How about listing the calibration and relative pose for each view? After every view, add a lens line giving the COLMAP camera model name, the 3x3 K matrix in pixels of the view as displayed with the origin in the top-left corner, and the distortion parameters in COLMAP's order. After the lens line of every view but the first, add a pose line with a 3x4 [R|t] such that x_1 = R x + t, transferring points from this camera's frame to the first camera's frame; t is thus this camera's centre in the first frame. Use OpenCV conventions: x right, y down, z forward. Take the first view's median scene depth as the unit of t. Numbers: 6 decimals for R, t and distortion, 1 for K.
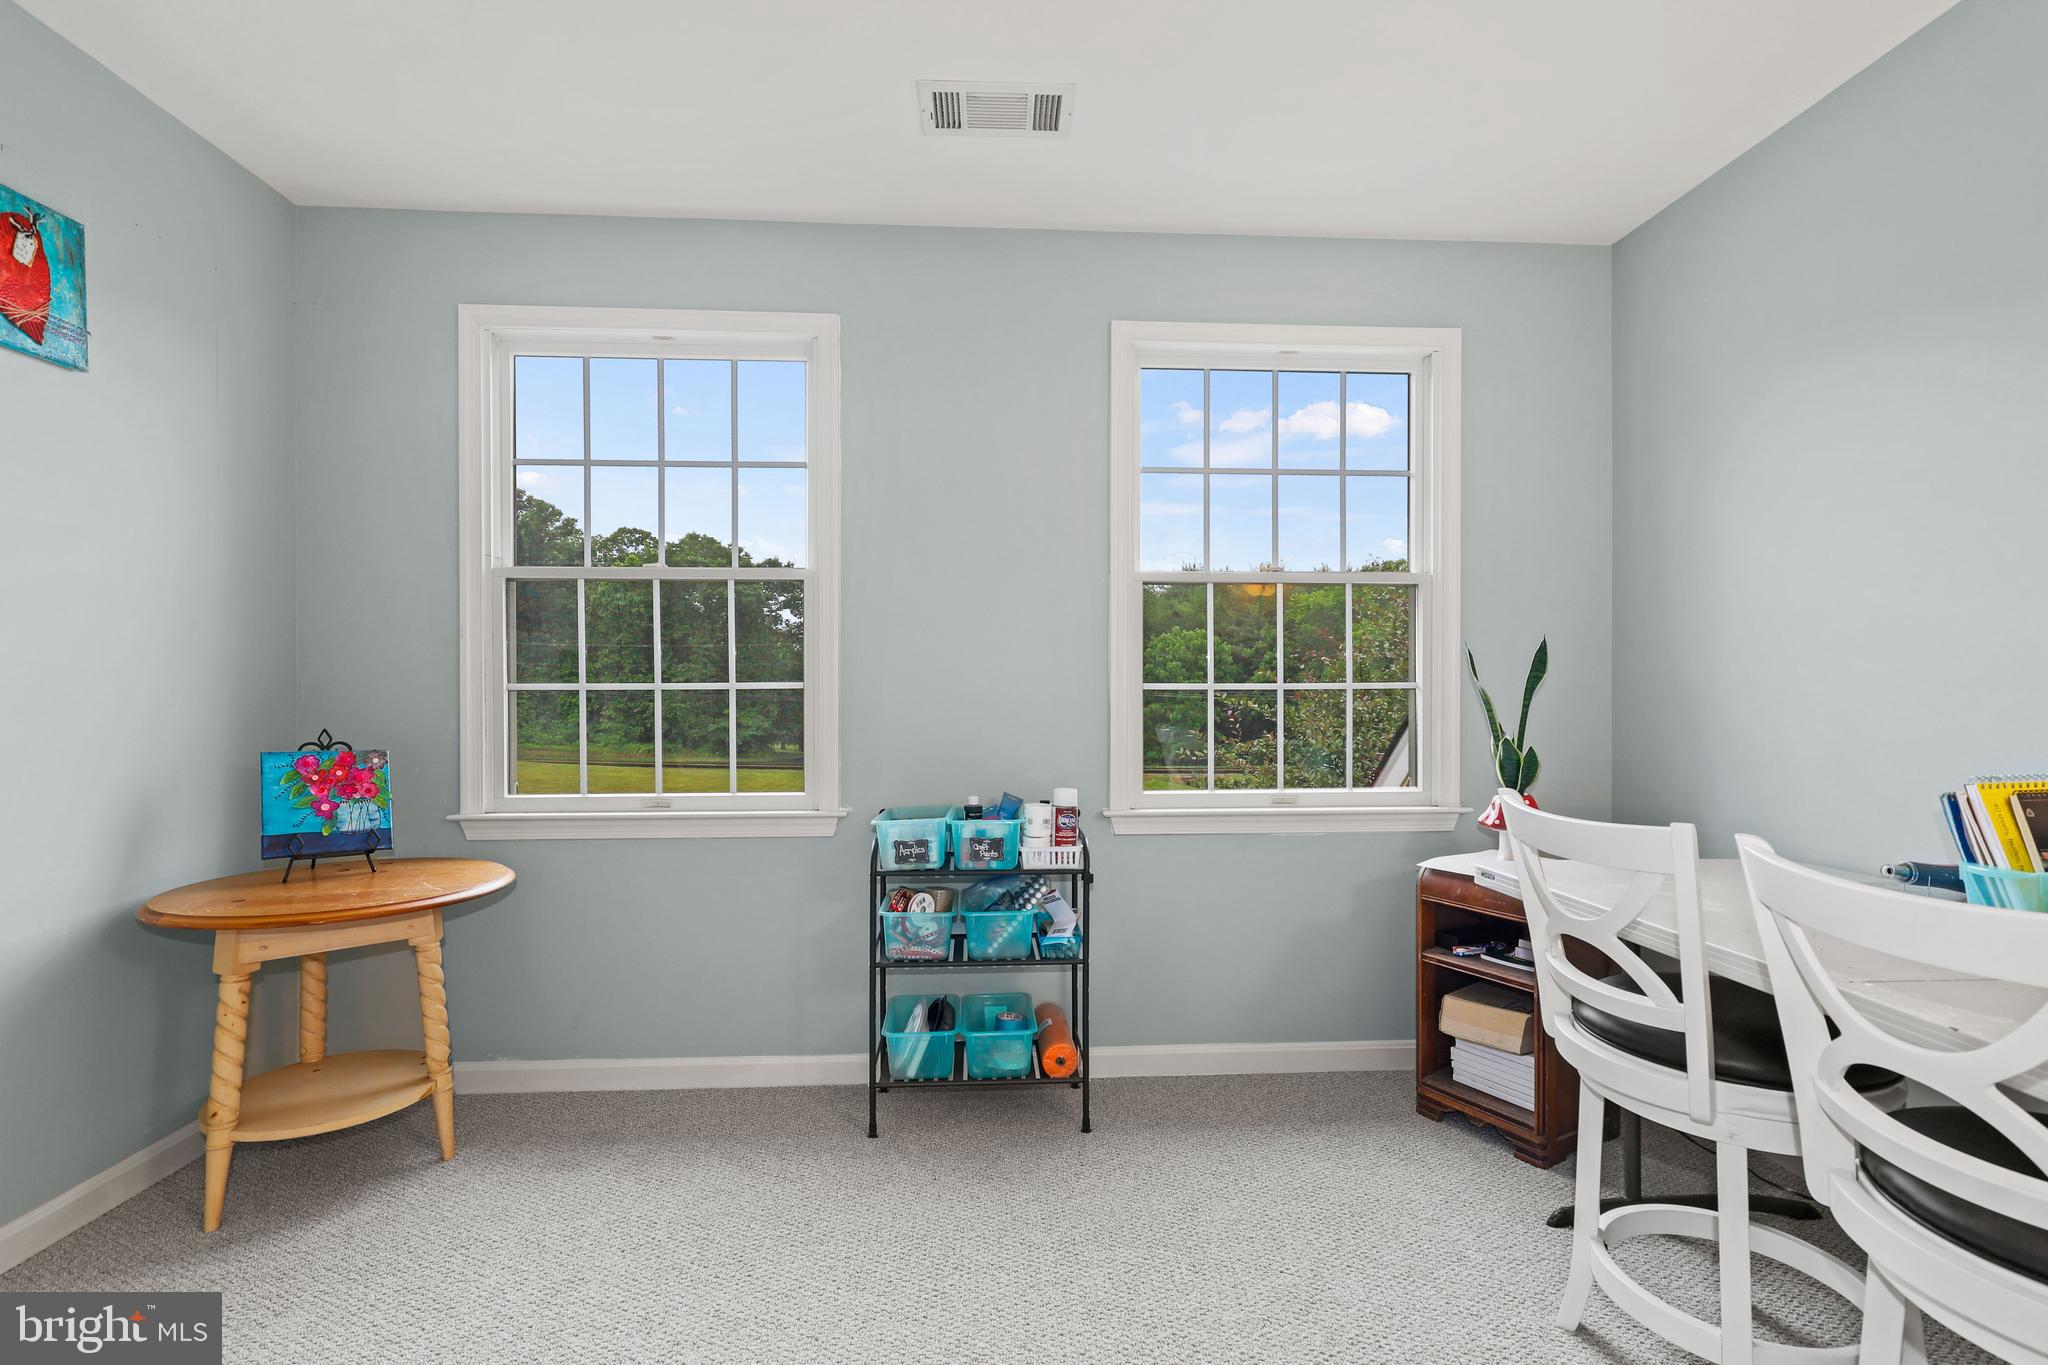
lens RADIAL K [[931.6, 0, 1030.5], [0, 931.6, 690.4], [0, 0, 1]] dist [0.000986, 0.000034]
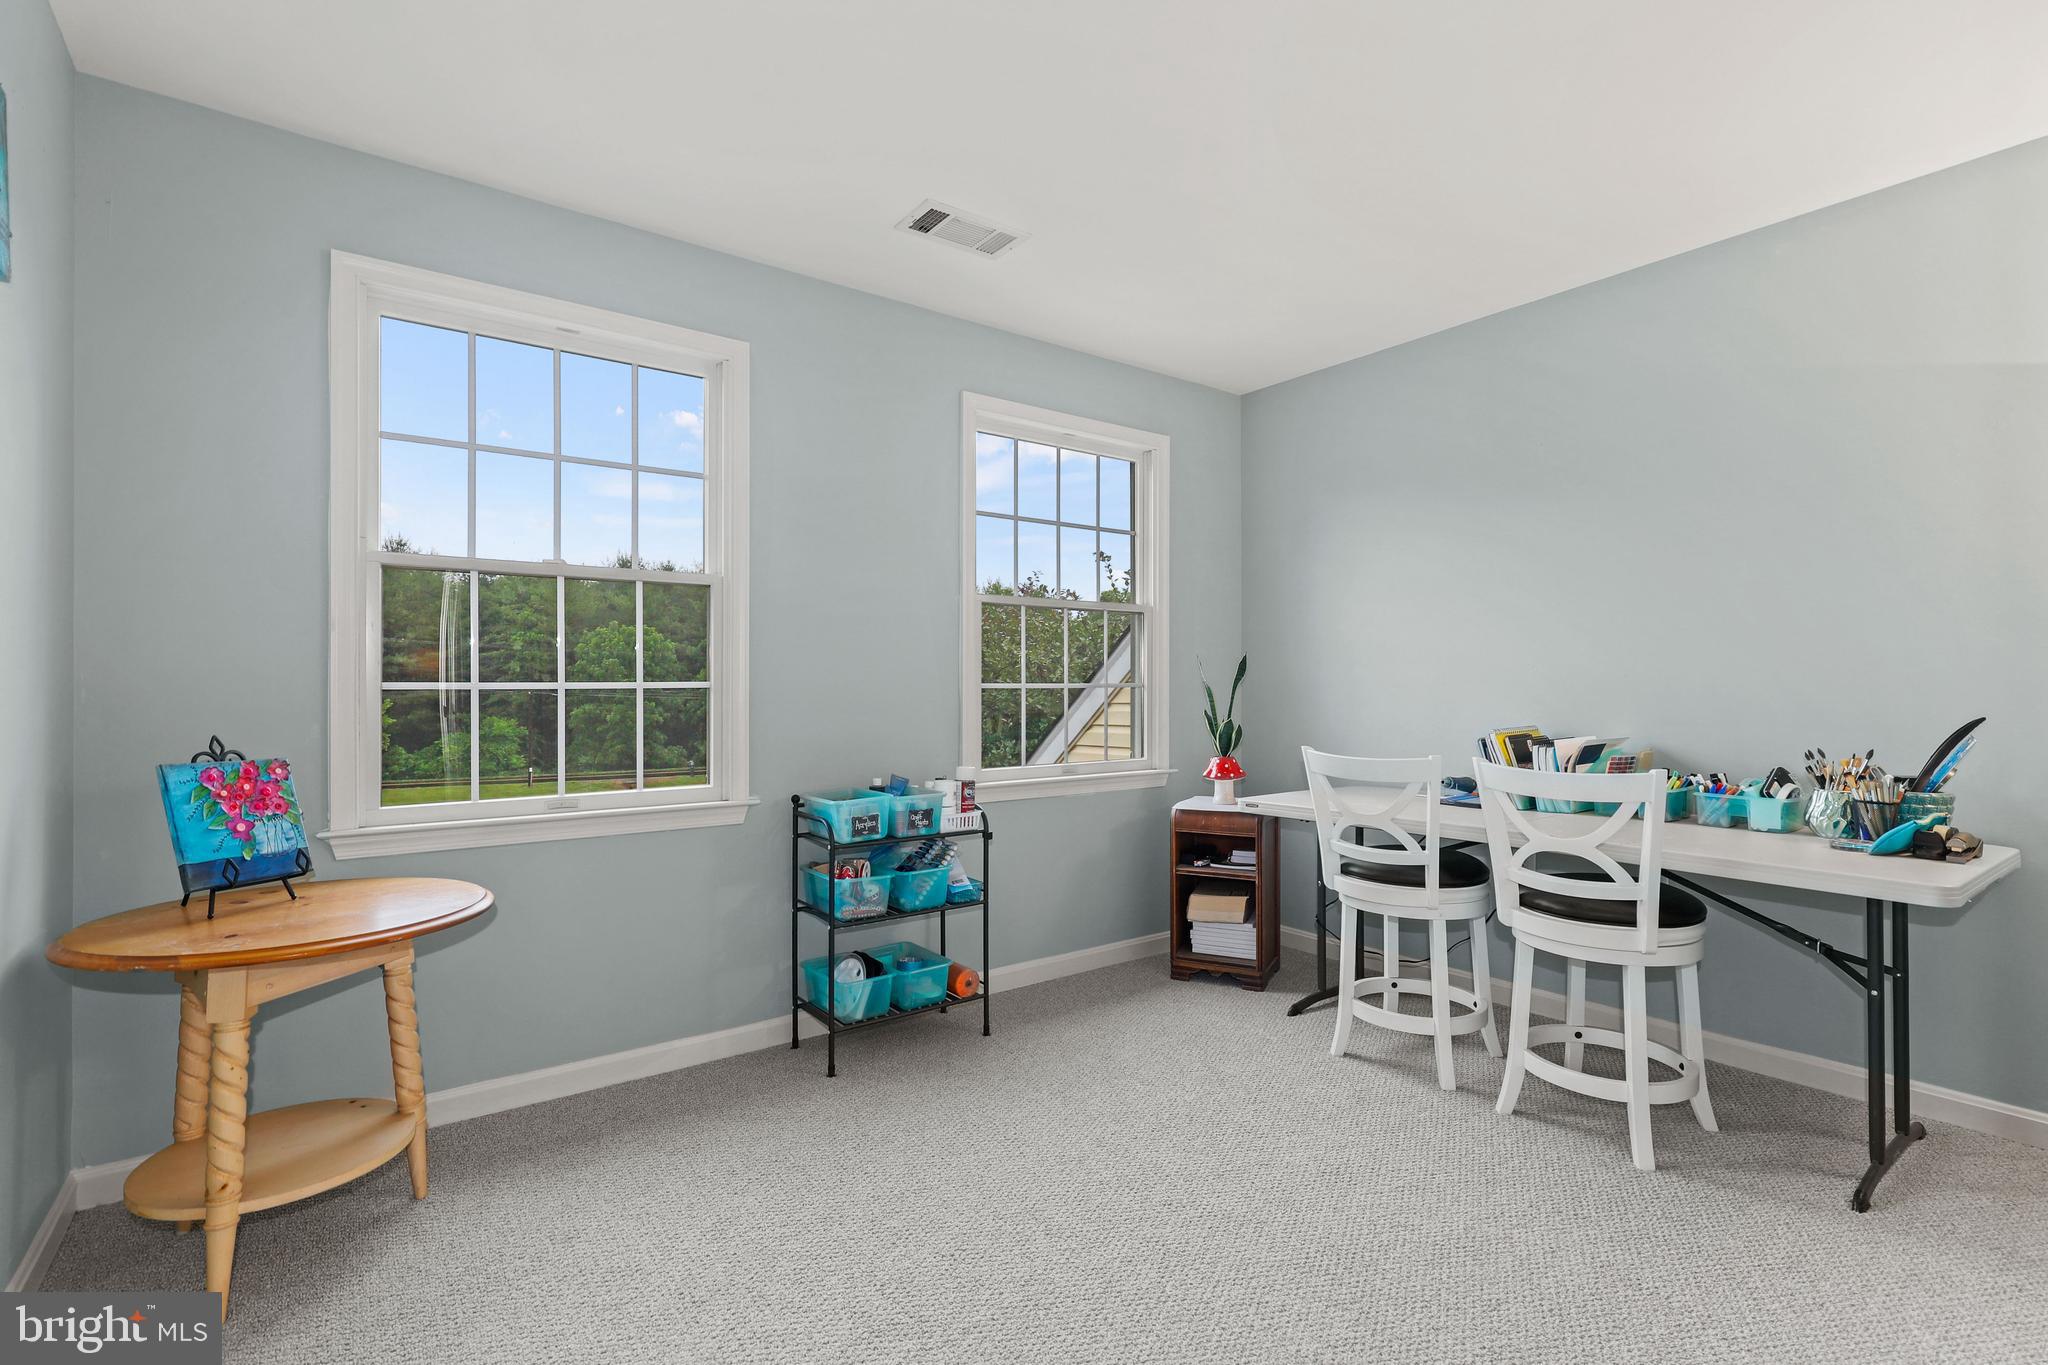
lens RADIAL K [[912.6, 0, 1025.3], [0, 912.6, 692.1], [0, 0, 1]] dist [-0.001225, -0.000603]
pose [[0.842874, -0.004254, 0.538094, -0.562861], [0.003770, 0.999991, 0.002000, 0.003251], [-0.538097, 0.000343, 0.842883, -0.077191]]
